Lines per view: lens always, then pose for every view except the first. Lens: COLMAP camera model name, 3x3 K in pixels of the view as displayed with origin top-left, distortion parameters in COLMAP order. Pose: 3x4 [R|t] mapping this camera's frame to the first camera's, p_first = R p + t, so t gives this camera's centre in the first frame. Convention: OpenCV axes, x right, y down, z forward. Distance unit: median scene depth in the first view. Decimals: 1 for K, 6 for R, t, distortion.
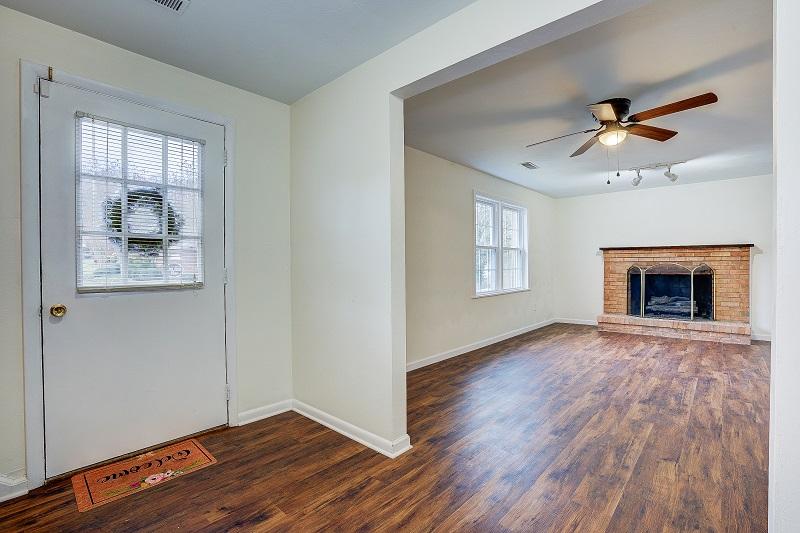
lens RADIAL K [[372.4, 0, 400.6], [0, 372.4, 268.3], [0, 0, 1]] dist [-0.064180, 0.021323]
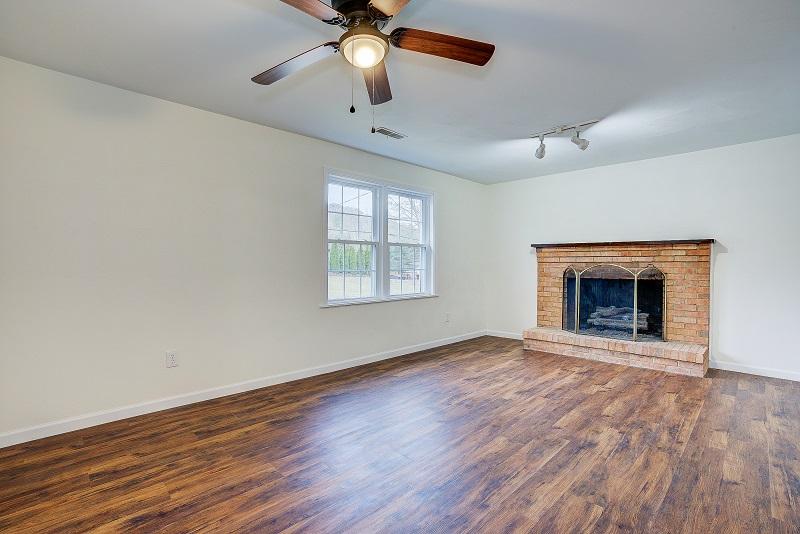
lens RADIAL K [[372.4, 0, 404.4], [0, 372.4, 266.8], [0, 0, 1]] dist [-0.064180, 0.021323]
pose [[0.998640, 0.009952, -0.051174, 0.384469], [-0.010069, 0.999947, -0.002037, -0.003480], [0.051151, 0.002550, 0.998688, 0.224074]]
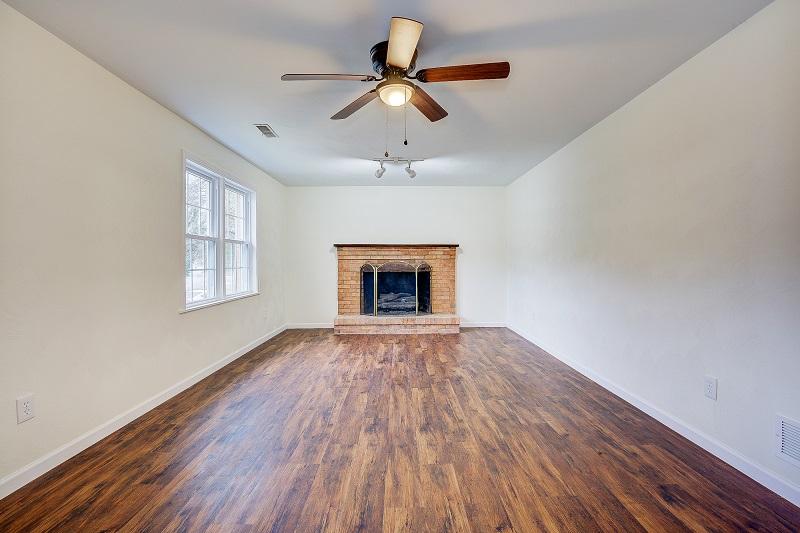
lens RADIAL K [[372.4, 0, 404.5], [0, 372.4, 264.7], [0, 0, 1]] dist [-0.064180, 0.021323]
pose [[0.729770, -0.002693, 0.683687, 0.038906], [0.005265, 0.999985, -0.001680, -0.002100], [-0.683672, 0.004825, 0.729773, 0.239058]]
